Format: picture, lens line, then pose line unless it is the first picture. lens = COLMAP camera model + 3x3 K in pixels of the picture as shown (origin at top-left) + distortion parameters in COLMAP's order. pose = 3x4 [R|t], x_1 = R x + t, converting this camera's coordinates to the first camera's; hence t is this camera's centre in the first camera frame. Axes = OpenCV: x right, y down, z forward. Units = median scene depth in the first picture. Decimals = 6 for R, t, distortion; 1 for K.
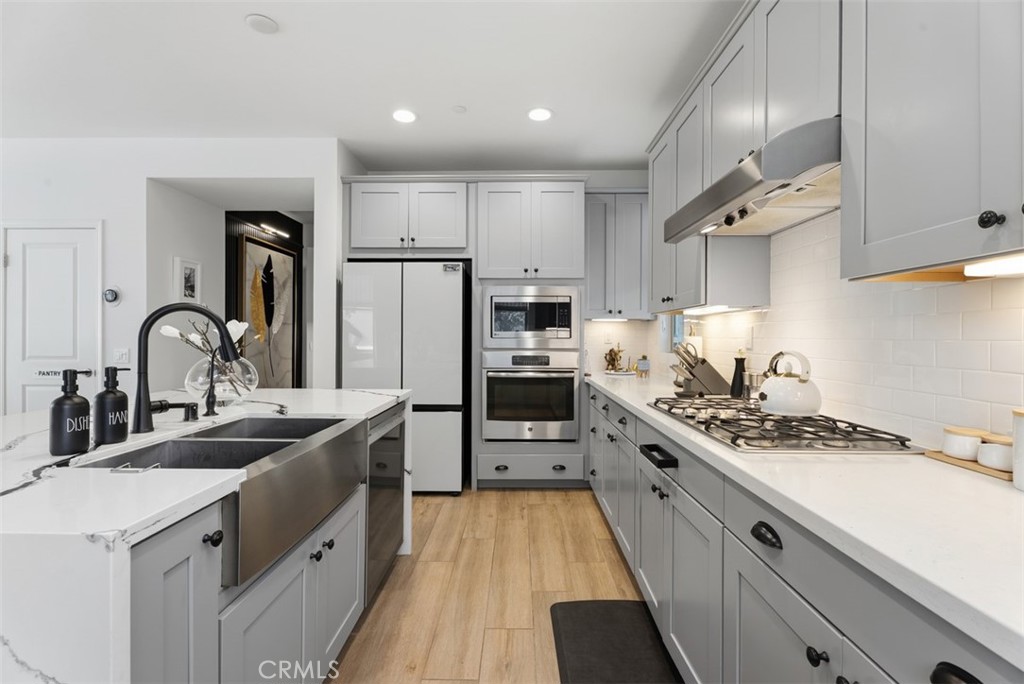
lens RADIAL K [[464.4, 0, 510.0], [0, 464.4, 337.2], [0, 0, 1]] dist [0.009852, 0.000446]
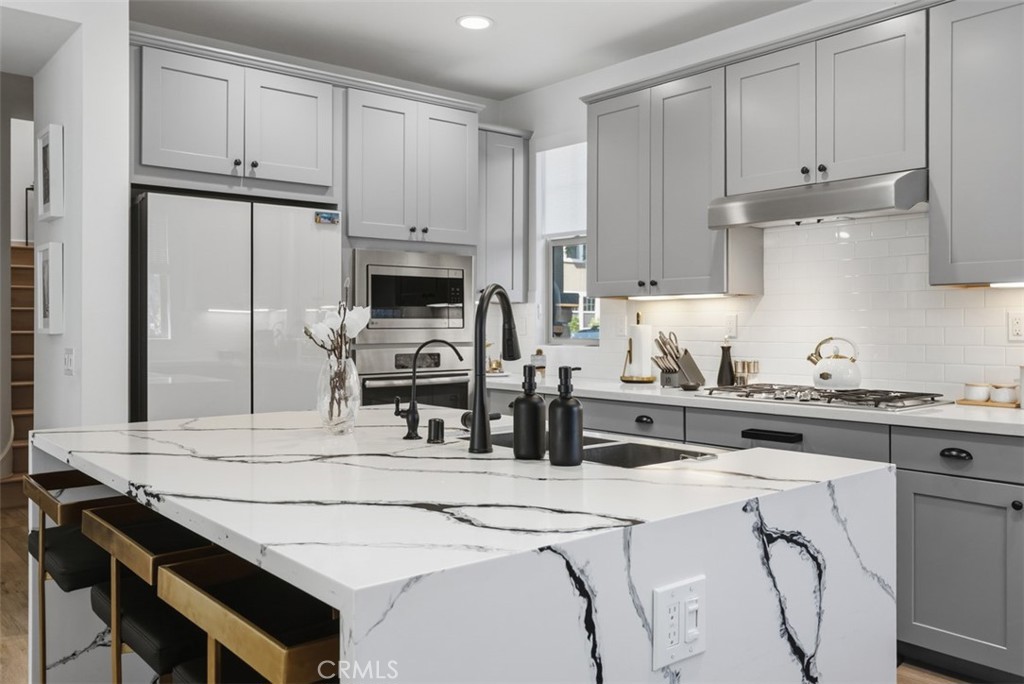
lens RADIAL K [[838.2, 0, 518.1], [0, 838.2, 334.1], [0, 0, 1]] dist [0.006121, 0.003268]
pose [[0.748155, -0.011659, 0.663422, -0.689451], [0.005081, 0.999917, 0.011842, -0.003424], [-0.663505, -0.005489, 0.748152, -0.031755]]
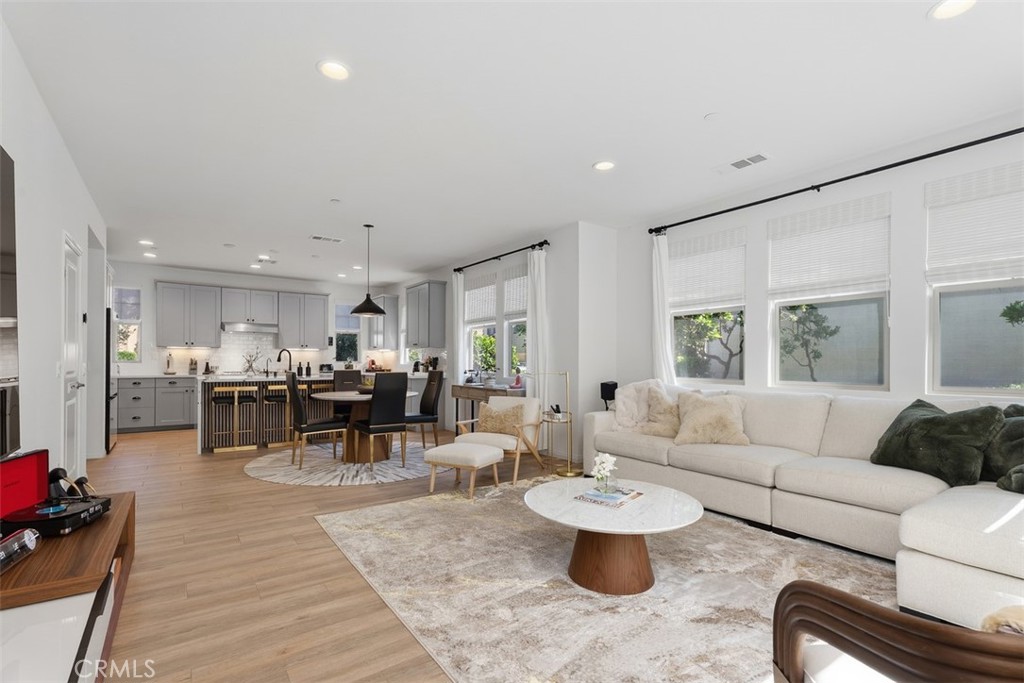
lens RADIAL K [[464.4, 0, 498.9], [0, 464.4, 357.6], [0, 0, 1]] dist [0.009852, 0.000446]
pose [[-0.589424, -0.006731, 0.807796, -2.449350], [-0.010370, 0.999946, 0.000765, -0.010080], [-0.807757, -0.007926, -0.589462, 0.869593]]
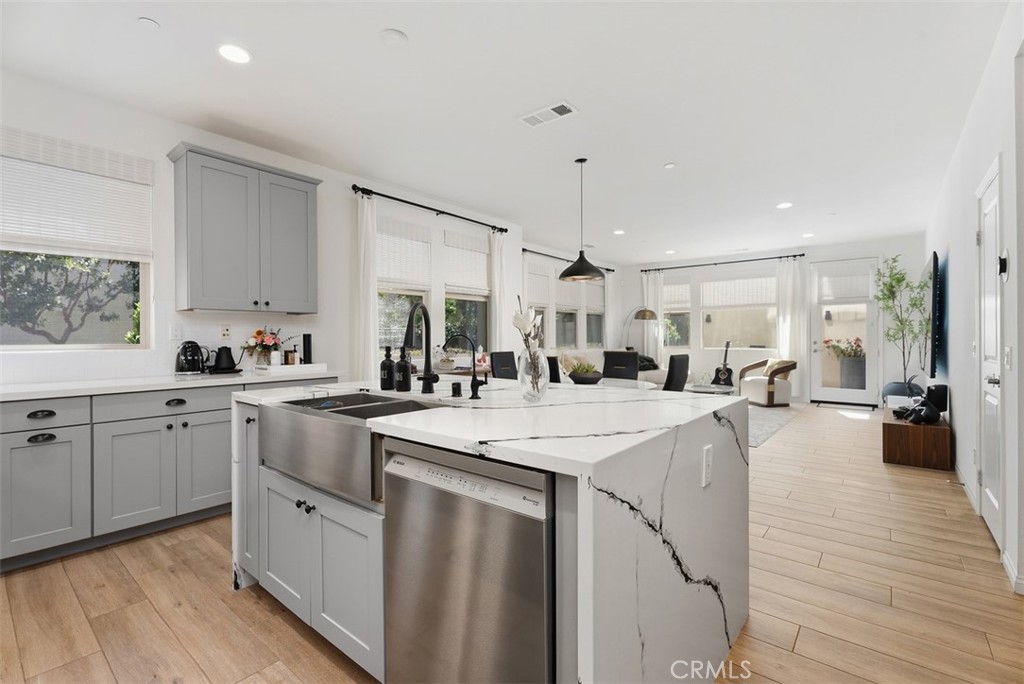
lens RADIAL K [[464.4, 0, 511.4], [0, 464.4, 340.0], [0, 0, 1]] dist [0.009852, 0.000446]
pose [[-0.620360, -0.007575, -0.784280, 0.096333], [-0.004815, 0.999971, -0.005850, 0.013528], [0.784302, 0.000147, -0.620379, 0.895157]]
